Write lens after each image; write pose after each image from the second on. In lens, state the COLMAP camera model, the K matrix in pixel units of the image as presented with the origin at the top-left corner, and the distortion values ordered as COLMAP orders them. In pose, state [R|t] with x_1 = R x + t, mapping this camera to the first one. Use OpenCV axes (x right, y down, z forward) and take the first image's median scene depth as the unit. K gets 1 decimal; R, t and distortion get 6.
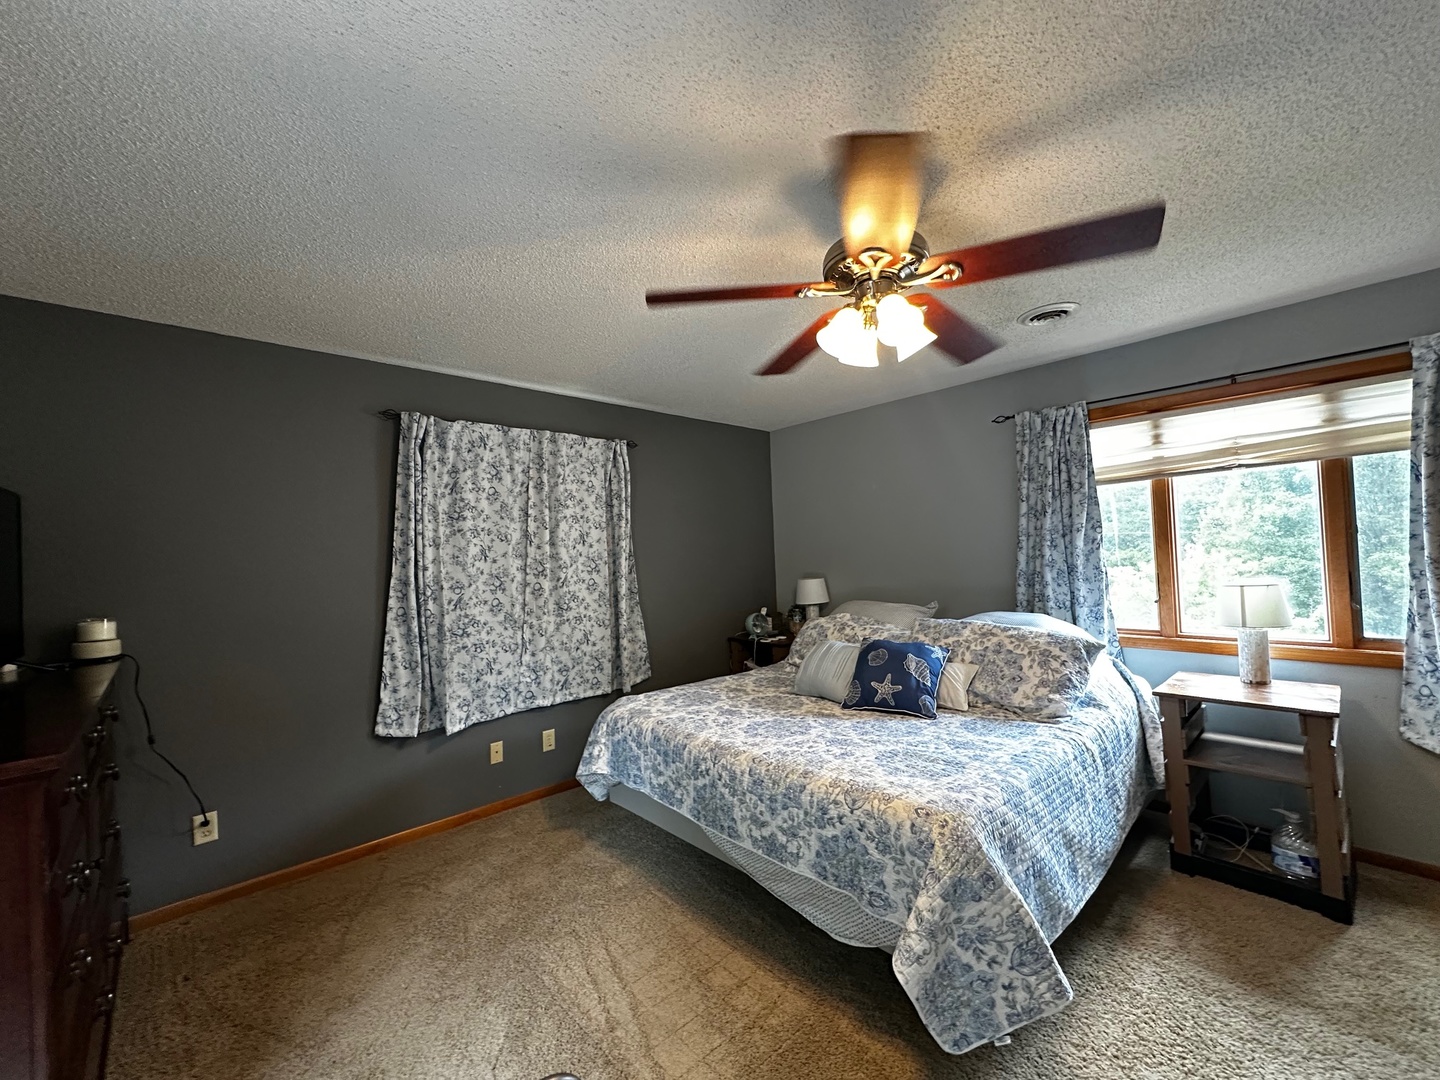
lens RADIAL K [[574.0, 0, 718.4], [0, 574.0, 541.0], [0, 0, 1]] dist [-0.005095, 0.001181]
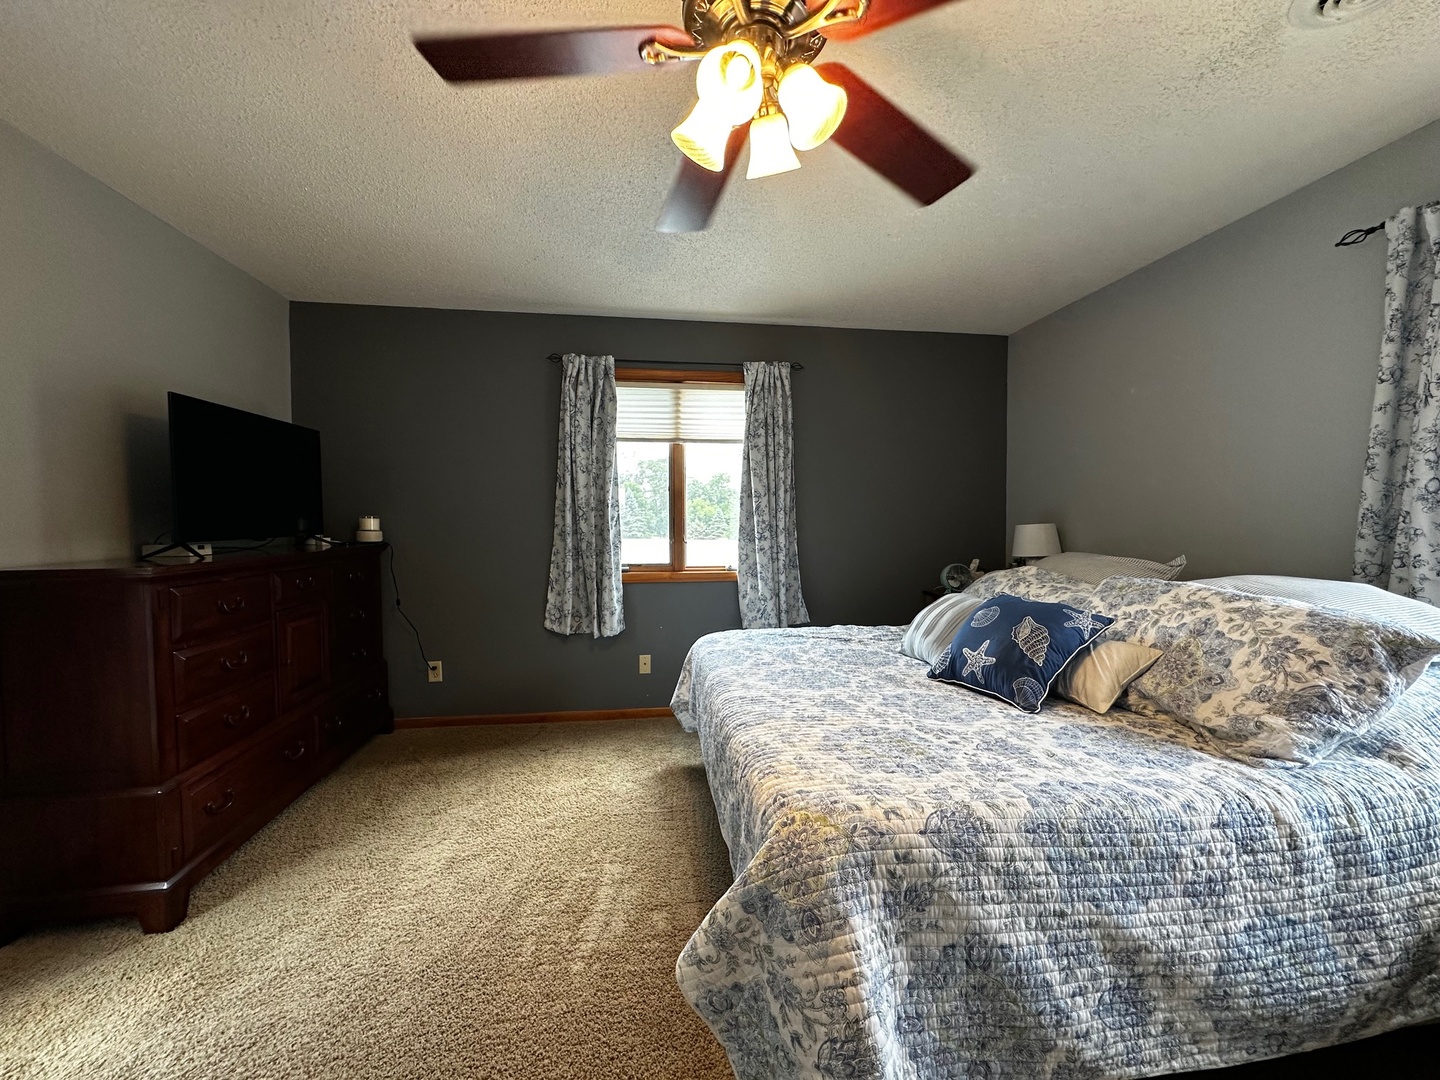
lens RADIAL K [[574.0, 0, 718.4], [0, 574.0, 541.0], [0, 0, 1]] dist [-0.005095, 0.001181]
pose [[0.820465, 0.054284, -0.569114, 0.440146], [-0.013476, 0.997042, 0.075673, 0.064702], [0.571538, -0.054418, 0.818769, 0.252376]]
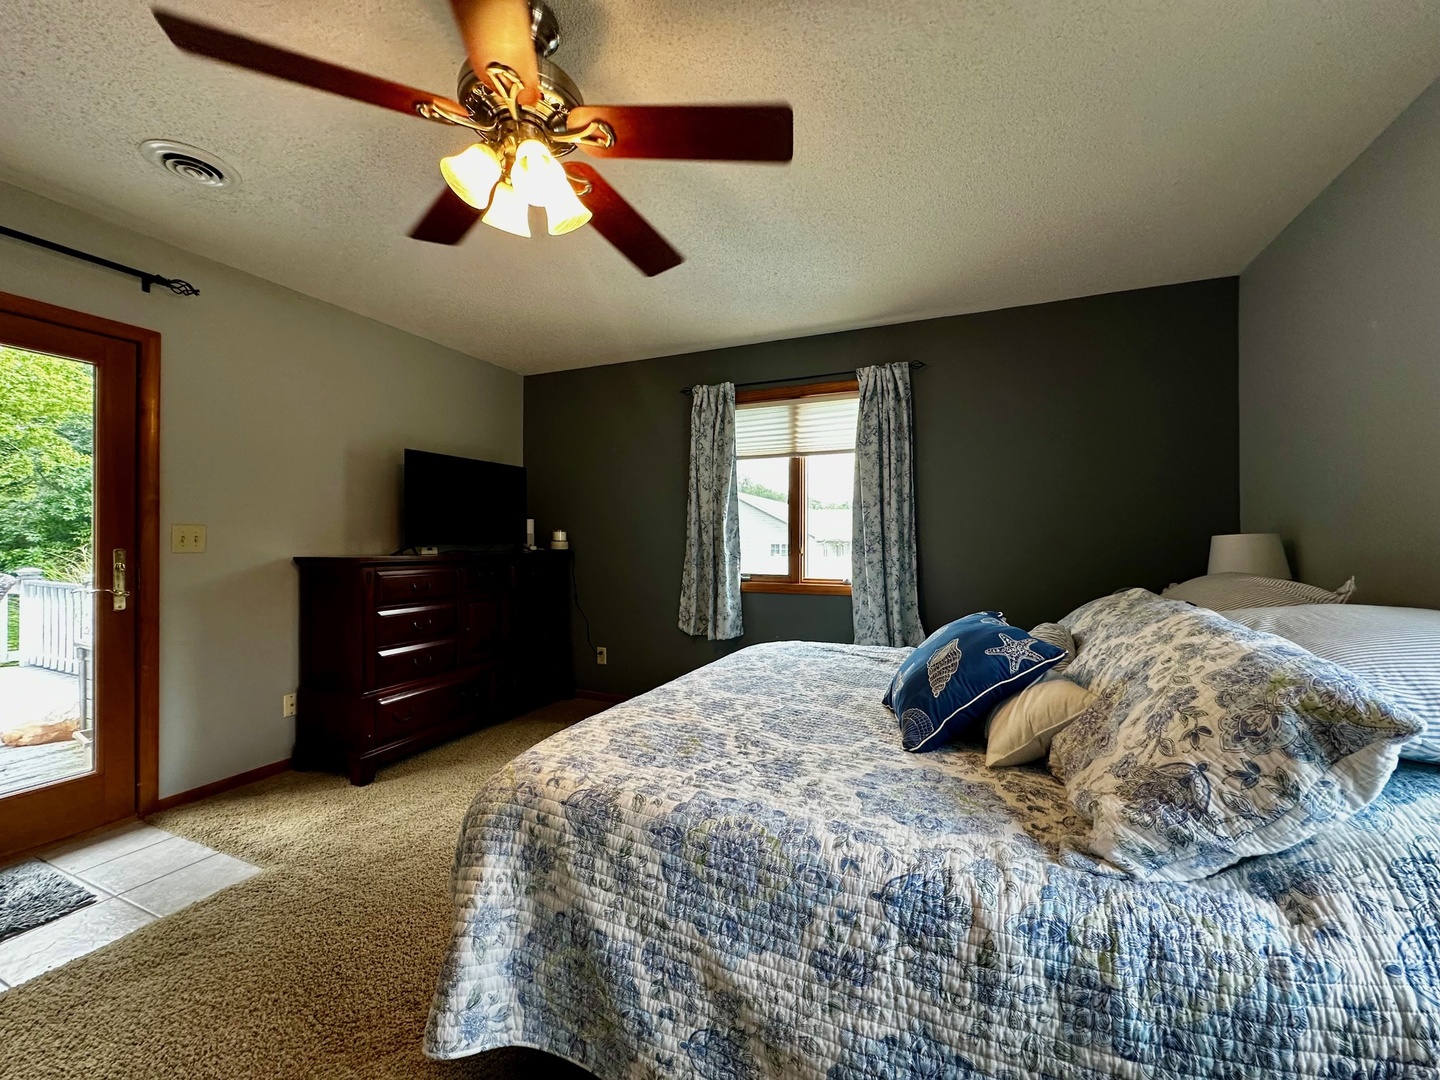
lens RADIAL K [[574.0, 0, 718.4], [0, 574.0, 541.0], [0, 0, 1]] dist [-0.005095, 0.001181]
pose [[0.403969, 0.035114, -0.914099, 0.792053], [0.005826, 0.999144, 0.040955, 0.083317], [0.914754, -0.021870, 0.403418, 0.605103]]
